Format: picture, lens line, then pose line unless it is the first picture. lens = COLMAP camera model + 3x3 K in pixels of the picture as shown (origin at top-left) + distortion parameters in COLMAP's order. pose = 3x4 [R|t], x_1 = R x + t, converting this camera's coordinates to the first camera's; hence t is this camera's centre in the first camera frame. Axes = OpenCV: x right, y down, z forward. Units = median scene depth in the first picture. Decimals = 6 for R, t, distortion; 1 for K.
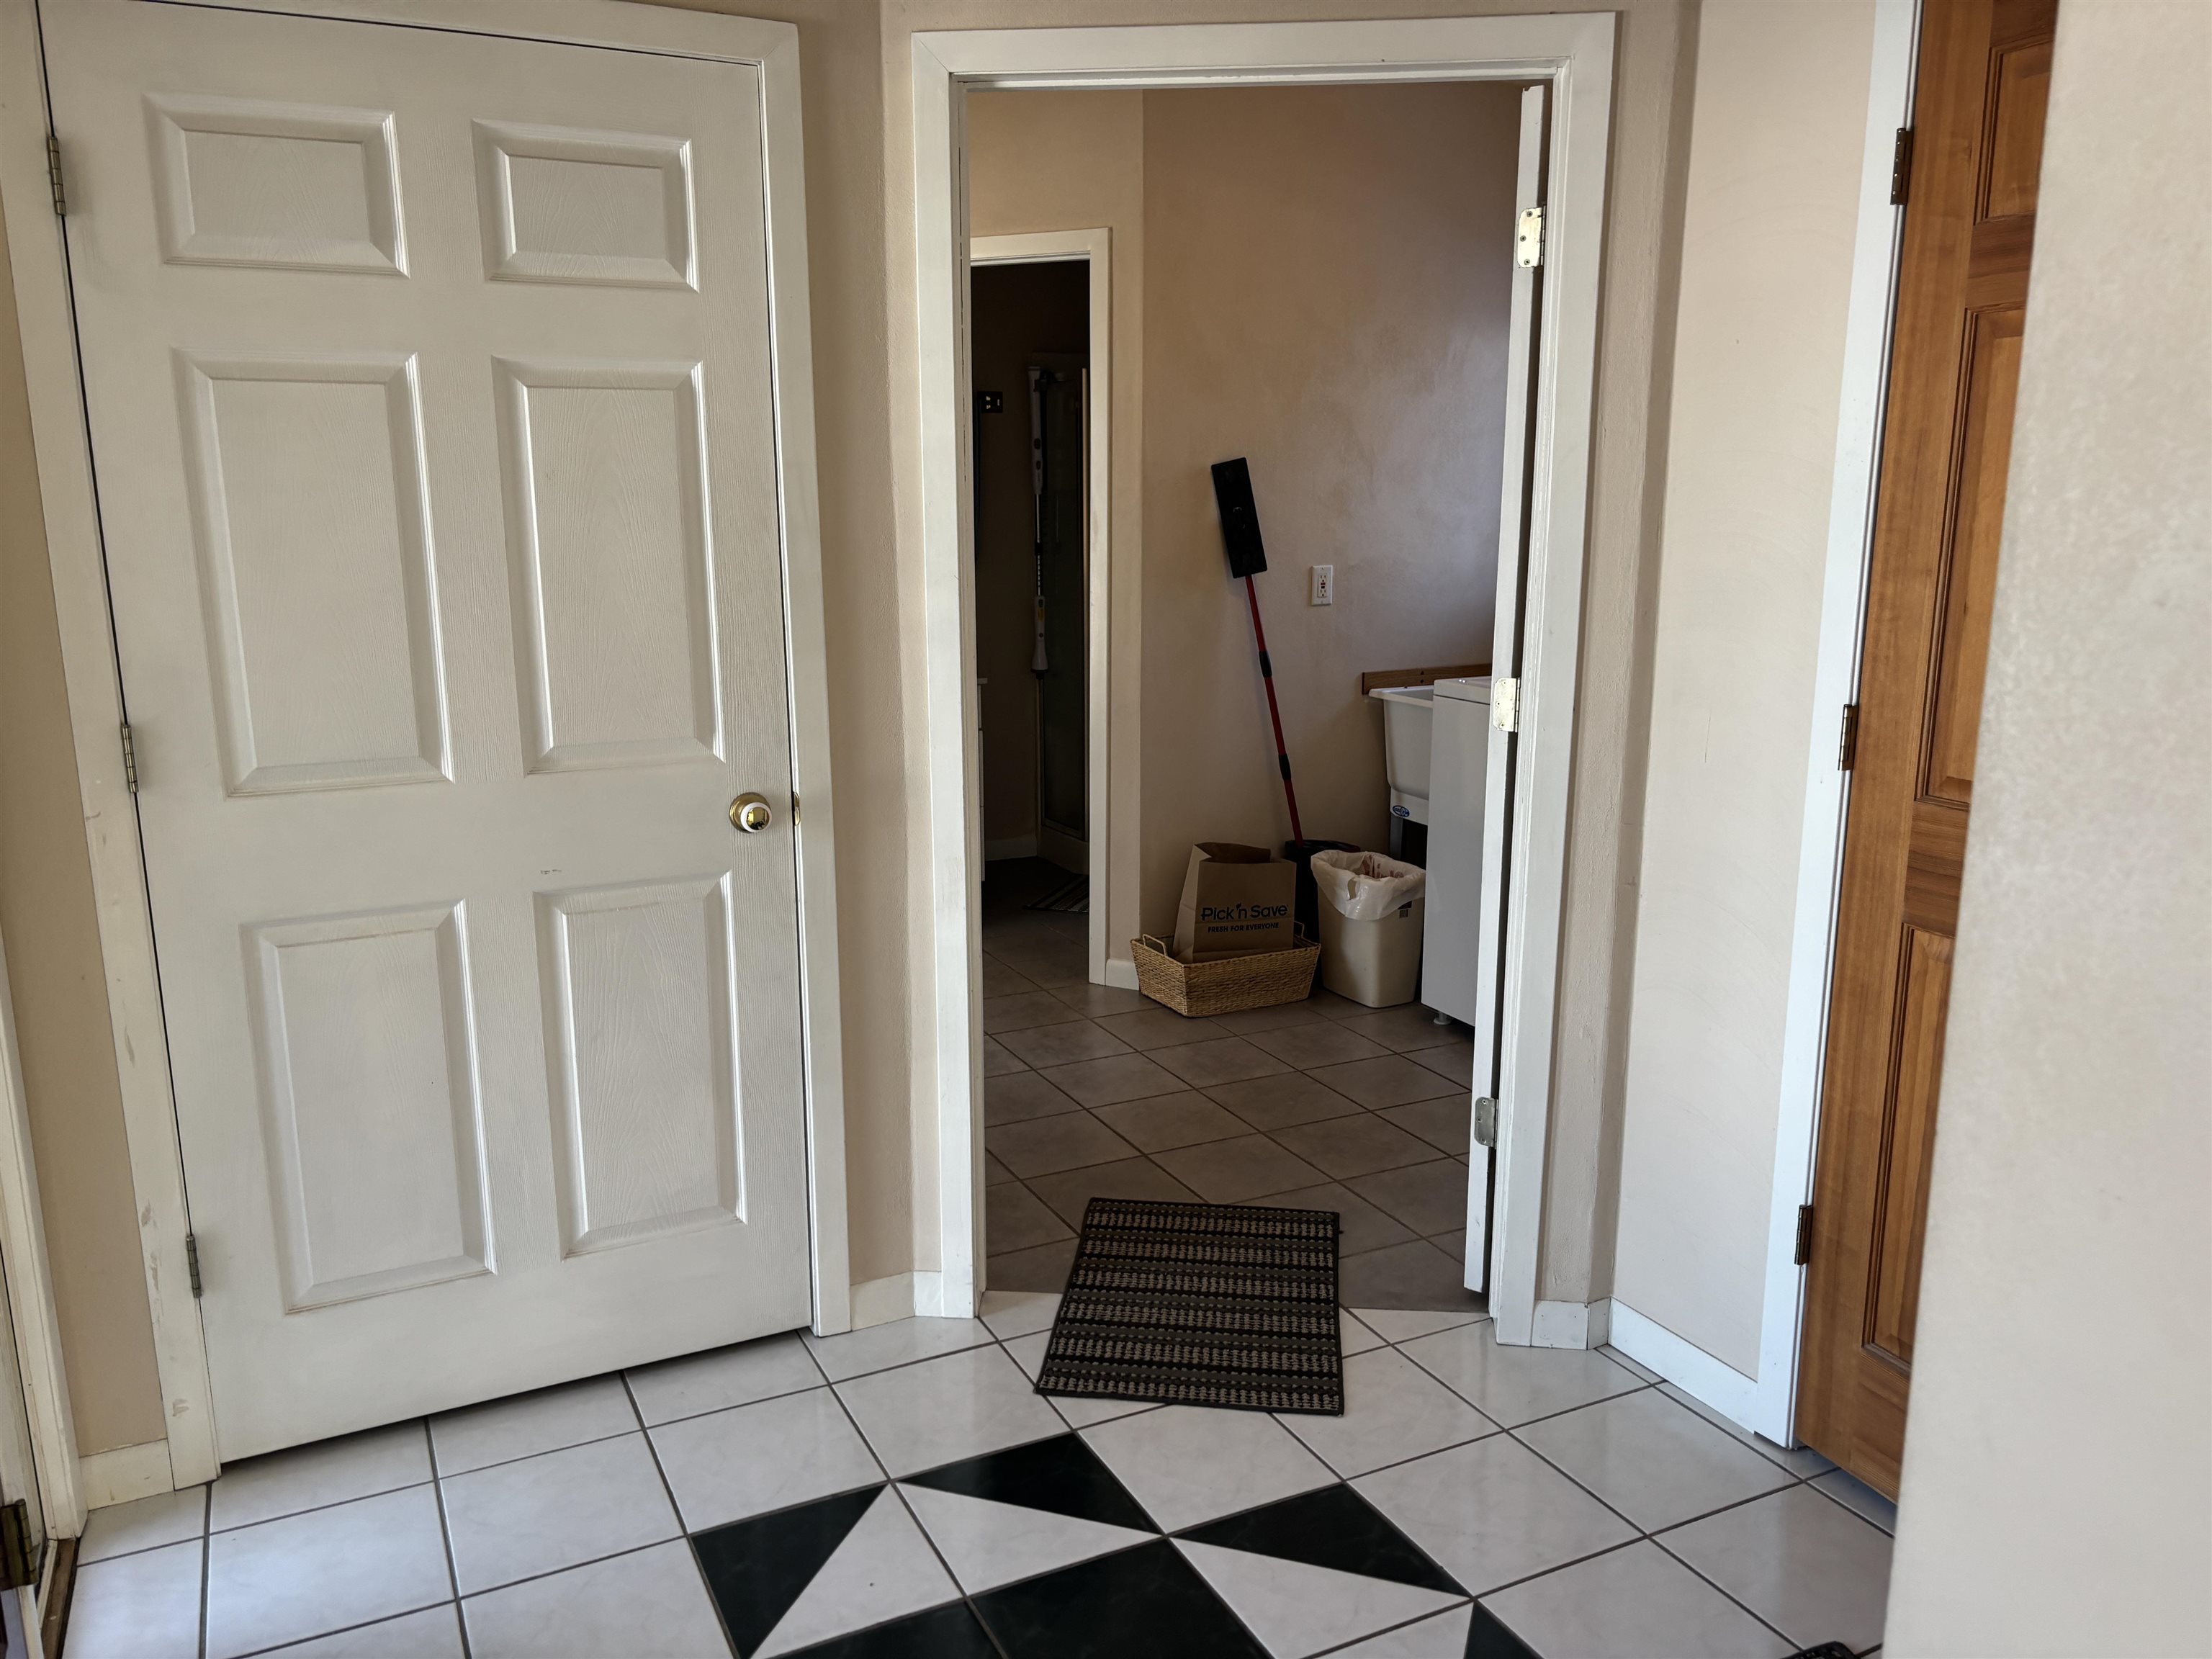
lens RADIAL K [[1637.1, 0, 1060.2], [0, 1637.1, 872.7], [0, 0, 1]] dist [0.025699, -0.040215]
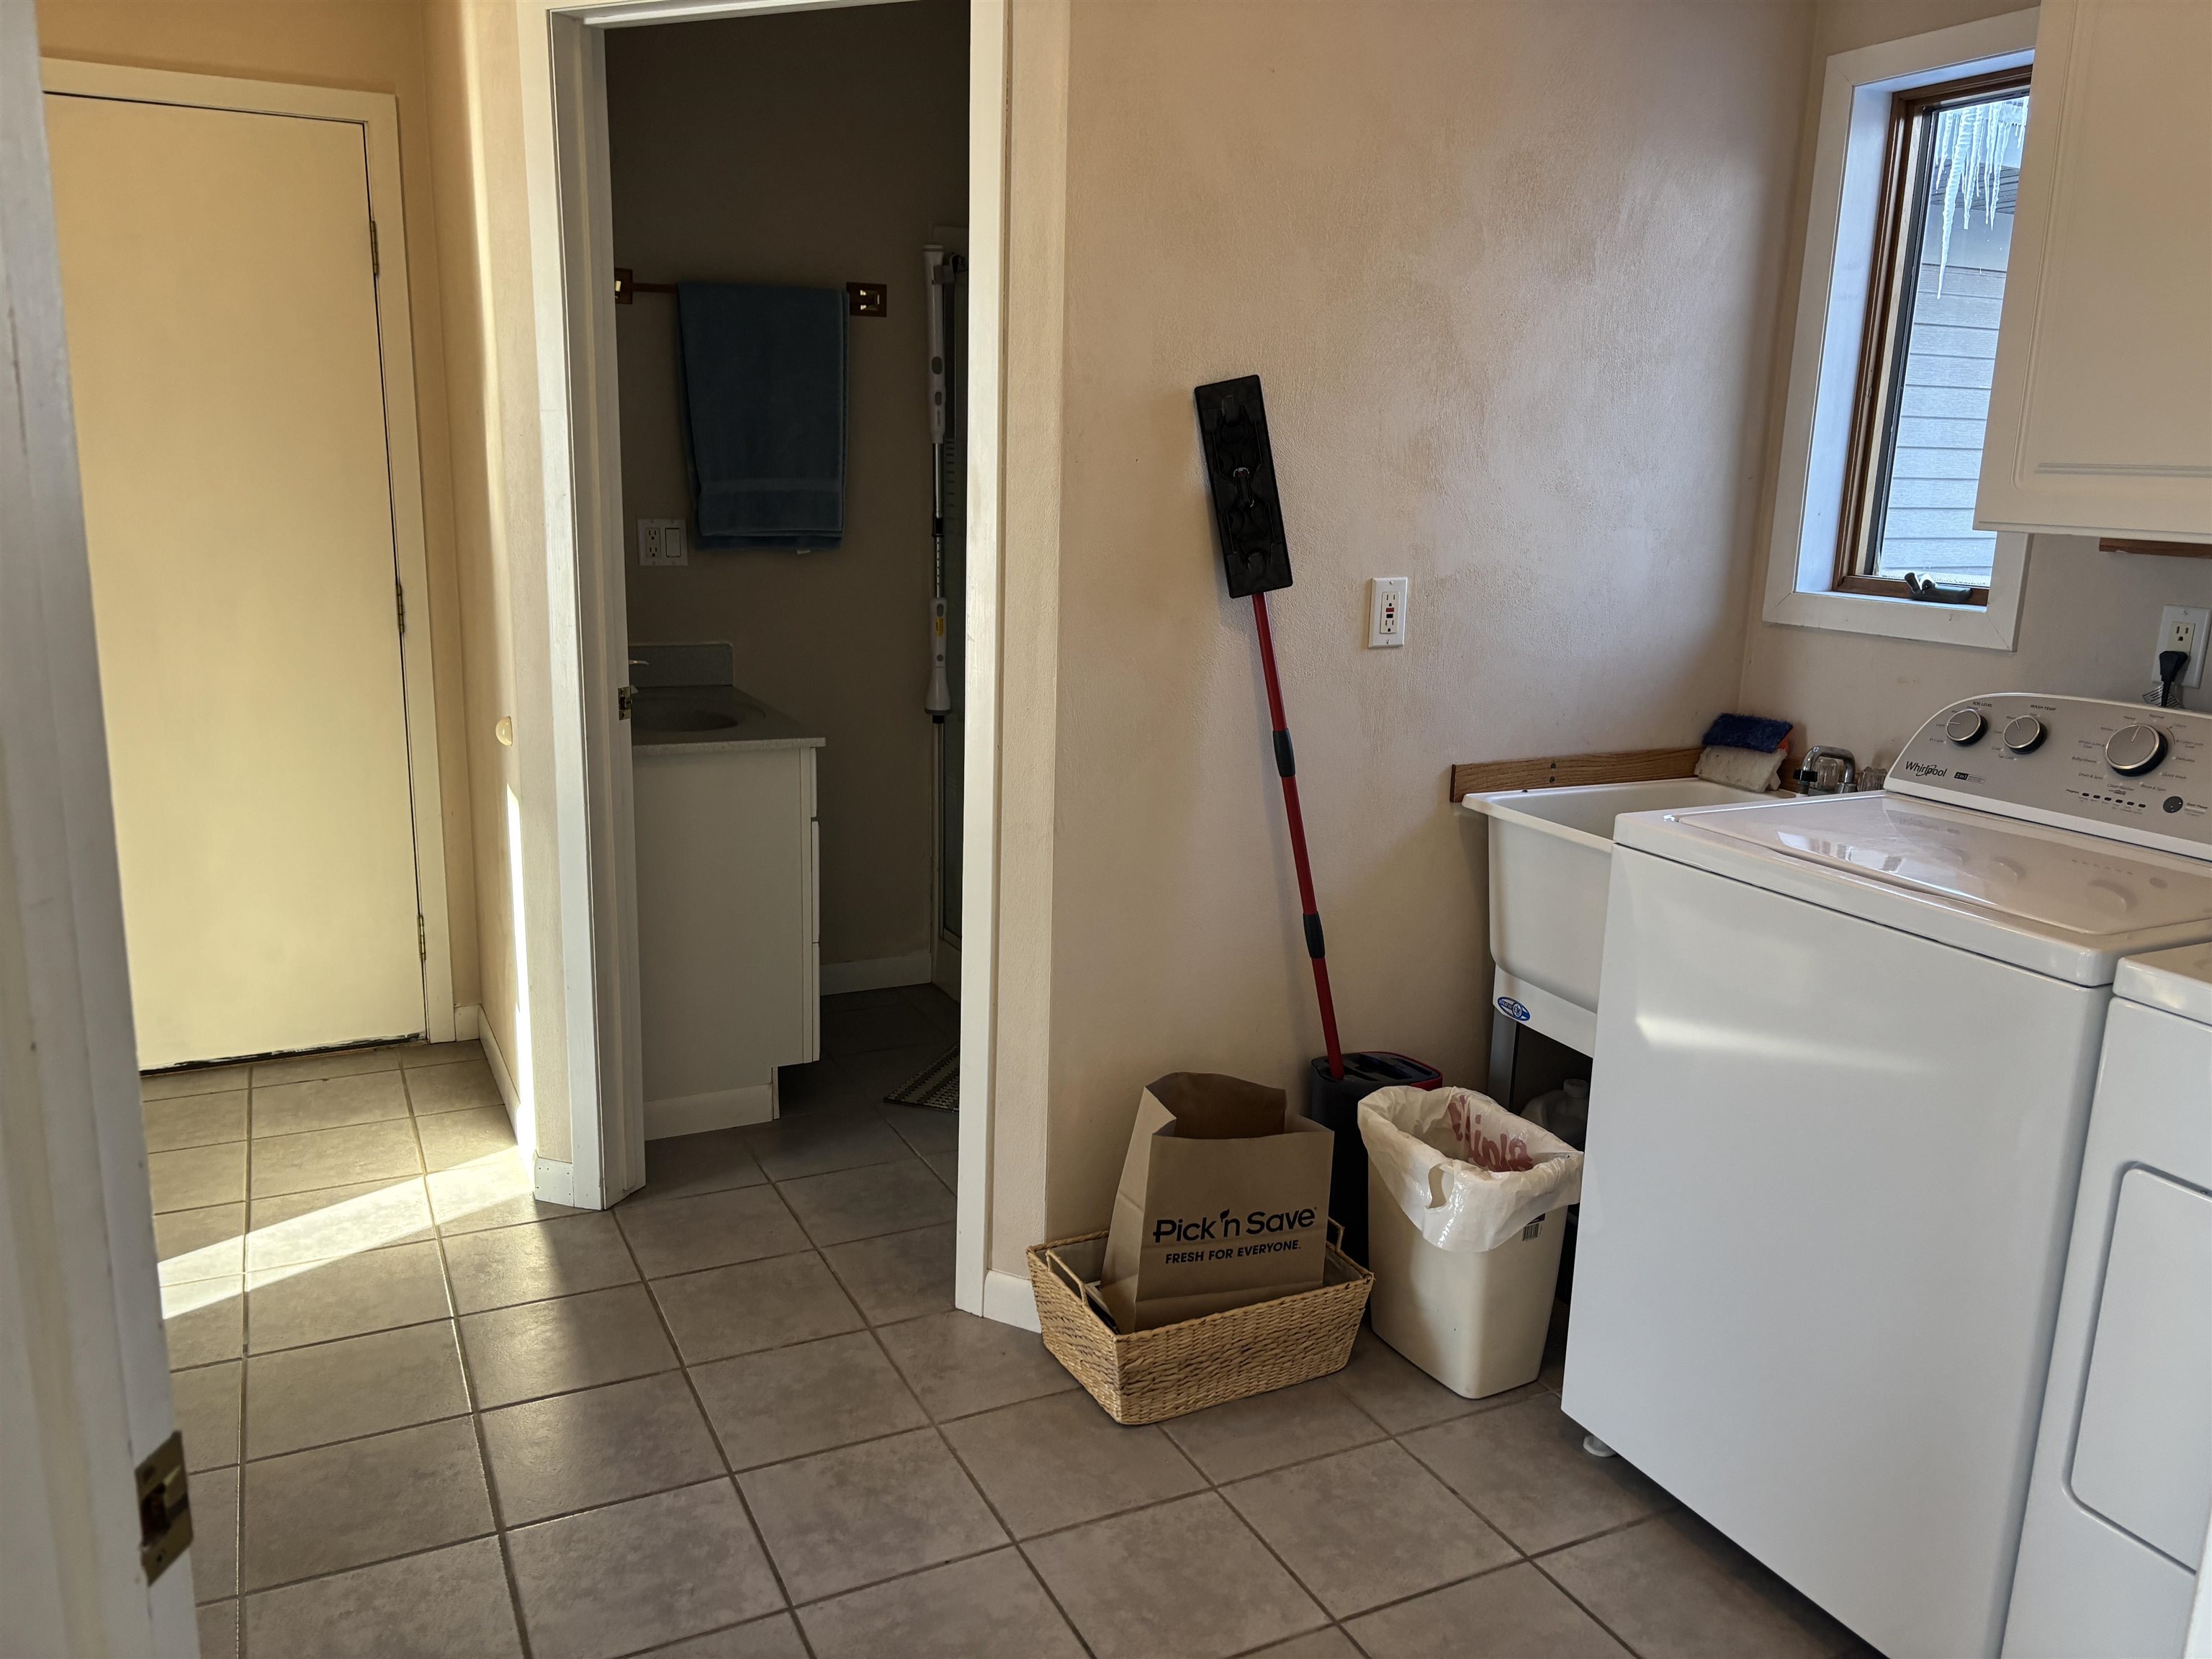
lens RADIAL K [[1637.1, 0, 1106.6], [0, 1637.1, 825.3], [0, 0, 1]] dist [0.025699, -0.040215]
pose [[0.999197, 0.026987, 0.029614, 0.050327], [-0.026634, 0.999570, -0.012252, -0.095636], [-0.029932, 0.011454, 0.999486, 0.455954]]
